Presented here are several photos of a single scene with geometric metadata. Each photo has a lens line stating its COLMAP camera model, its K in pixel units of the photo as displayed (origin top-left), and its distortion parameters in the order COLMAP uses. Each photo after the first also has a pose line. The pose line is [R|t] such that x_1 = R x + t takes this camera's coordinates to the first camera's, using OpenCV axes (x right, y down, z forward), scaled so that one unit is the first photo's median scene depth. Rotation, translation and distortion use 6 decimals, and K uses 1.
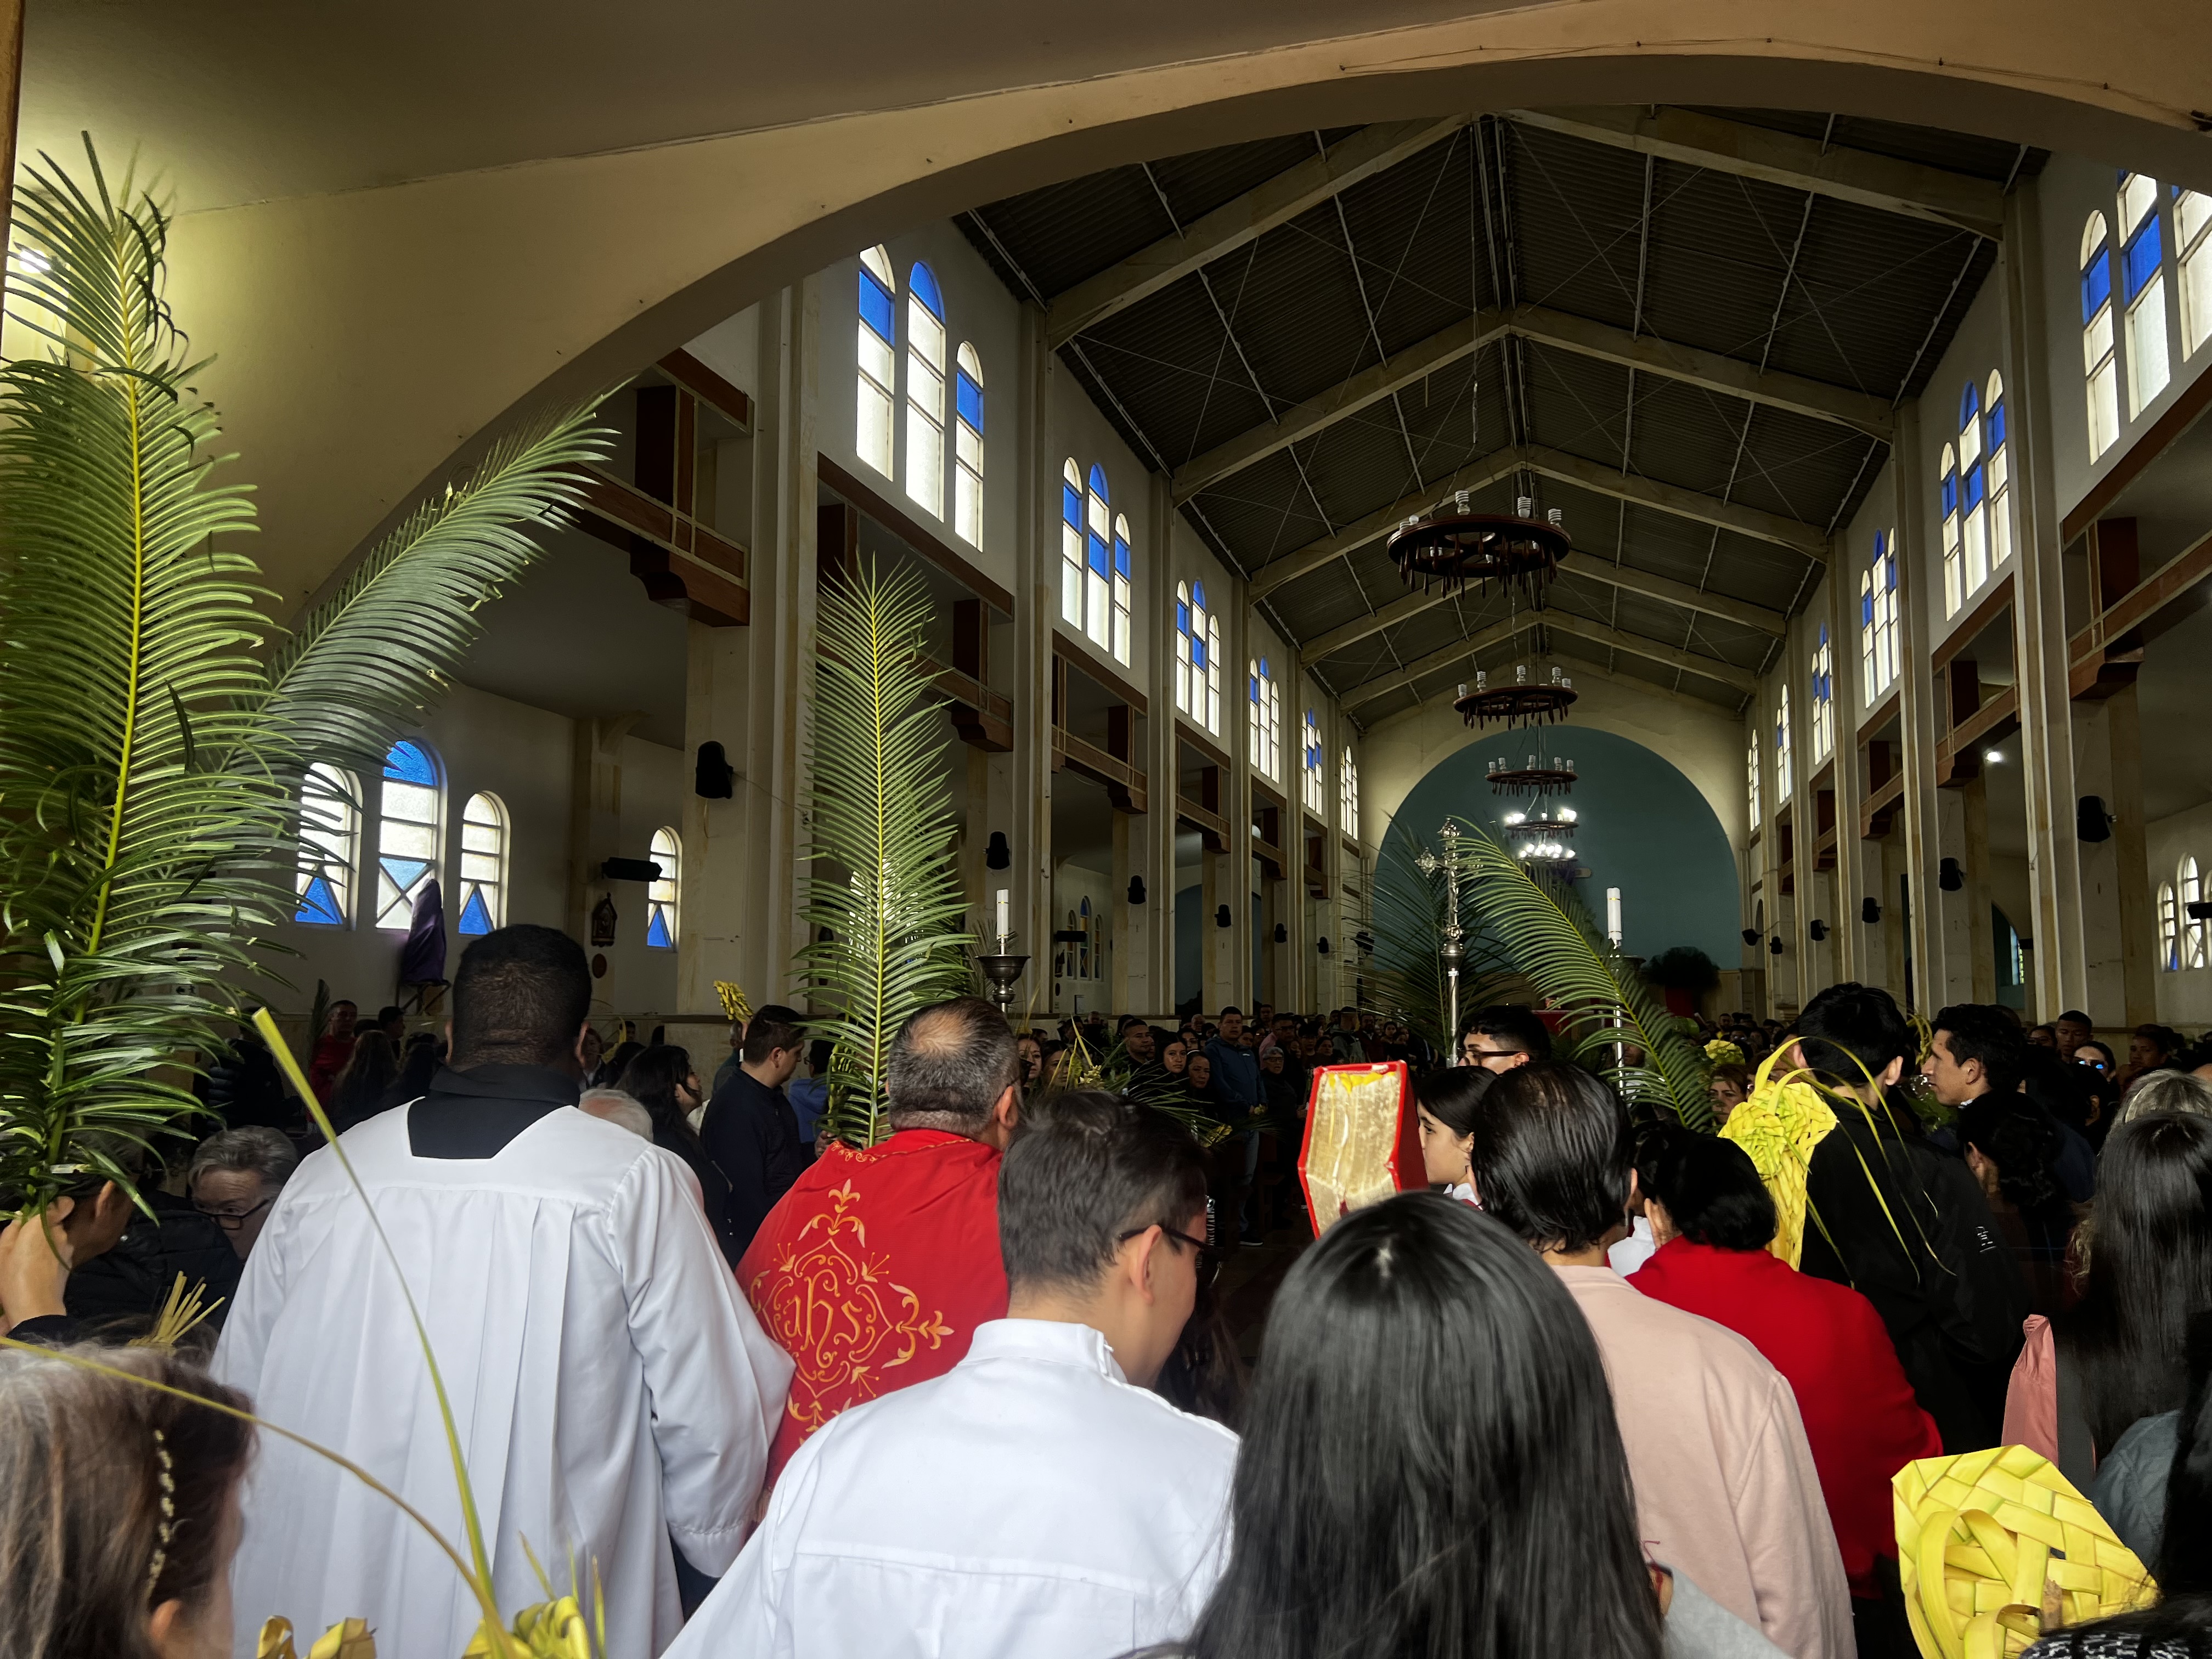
lens RADIAL K [[1657.2, 0, 1106.2], [0, 1657.2, 841.9], [0, 0, 1]] dist [0.020190, -0.016825]
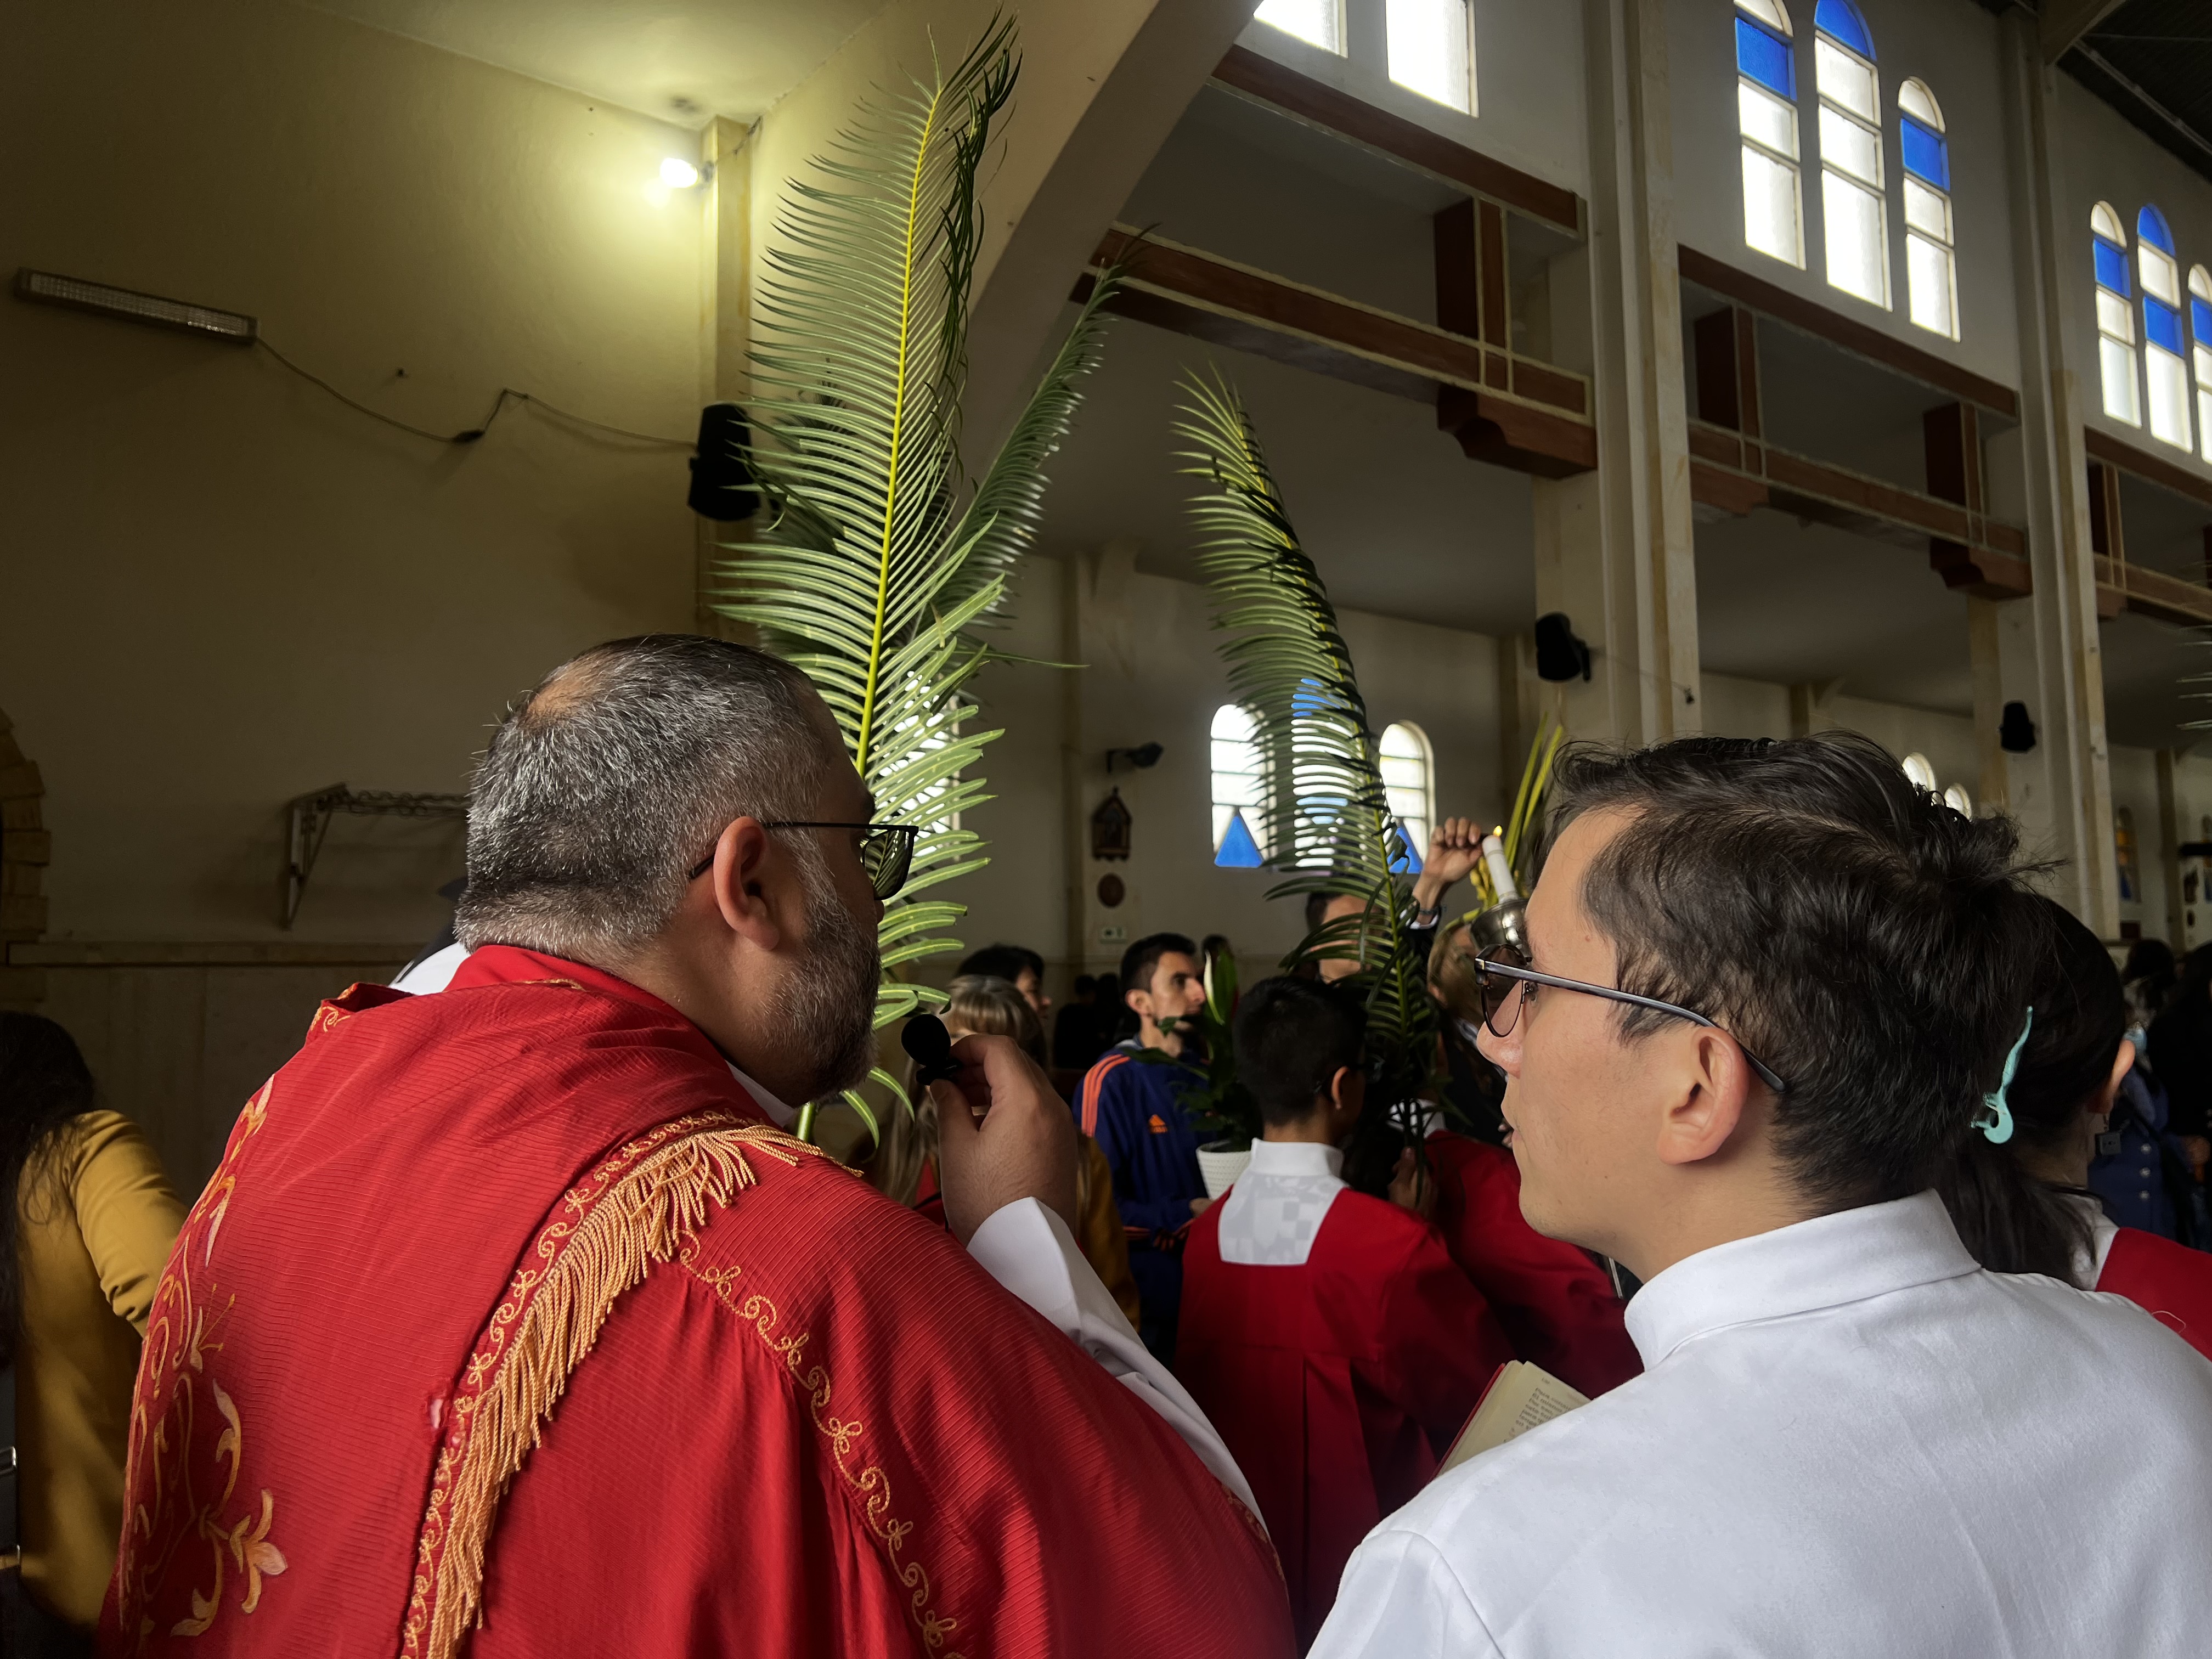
lens RADIAL K [[1657.2, 0, 1087.8], [0, 1657.2, 806.3], [0, 0, 1]] dist [0.020190, -0.016825]
pose [[0.806708, -0.073514, -0.586360, 0.043298], [0.079403, 0.996719, -0.015720, 0.024492], [0.585591, -0.033877, 0.809898, 0.149138]]
